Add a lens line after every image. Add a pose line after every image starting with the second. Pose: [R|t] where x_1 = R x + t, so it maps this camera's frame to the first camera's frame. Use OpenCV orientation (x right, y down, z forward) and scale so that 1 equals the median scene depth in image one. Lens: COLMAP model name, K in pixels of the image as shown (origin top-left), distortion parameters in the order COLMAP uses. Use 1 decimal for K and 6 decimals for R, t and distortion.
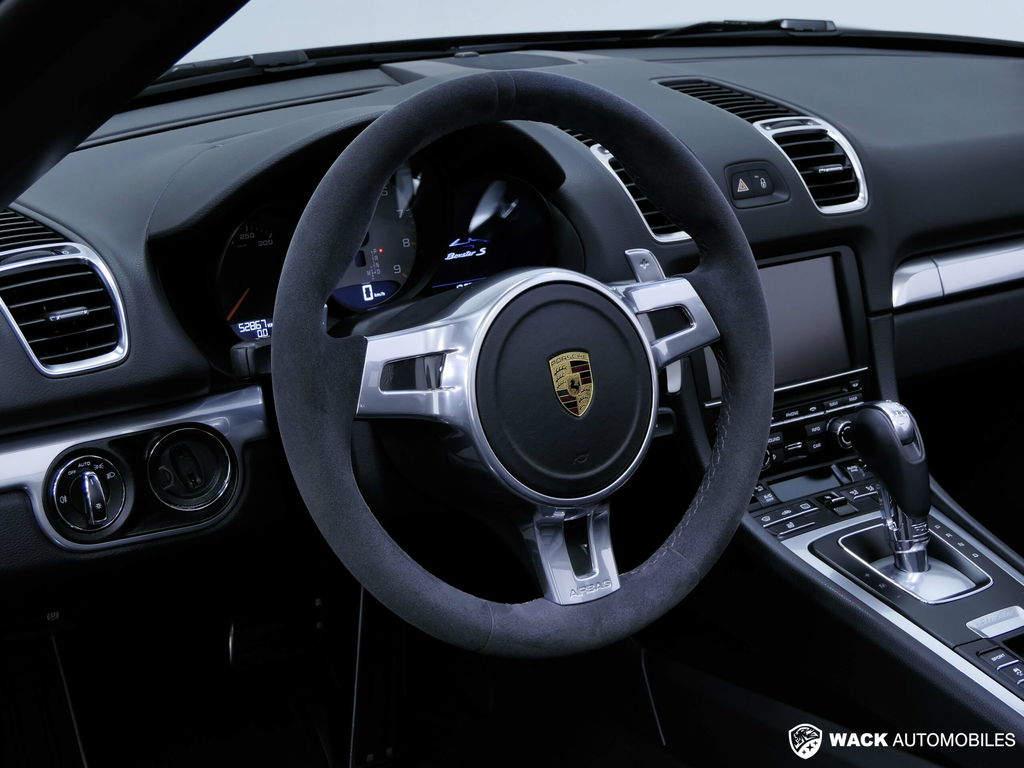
lens RADIAL K [[1878.0, 0, 513.0], [0, 1878.0, 382.4], [0, 0, 1]] dist [0.007566, 0.000000]
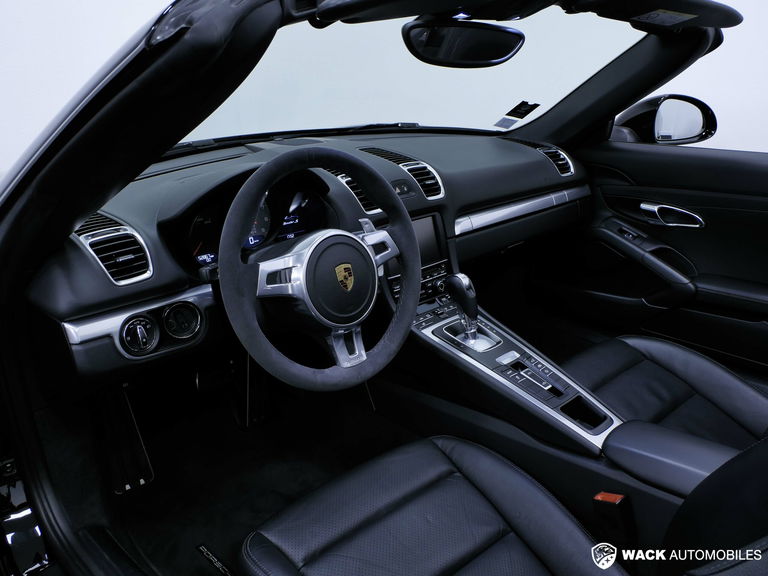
lens RADIAL K [[675.1, 0, 382.3], [0, 675.1, 290.5], [0, 0, 1]] dist [-0.009436, -0.003105]
pose [[0.987888, -0.054298, 0.145356, -0.042857], [0.046807, 0.997418, 0.054467, -0.024200], [-0.147939, -0.047003, 0.987879, 0.122566]]
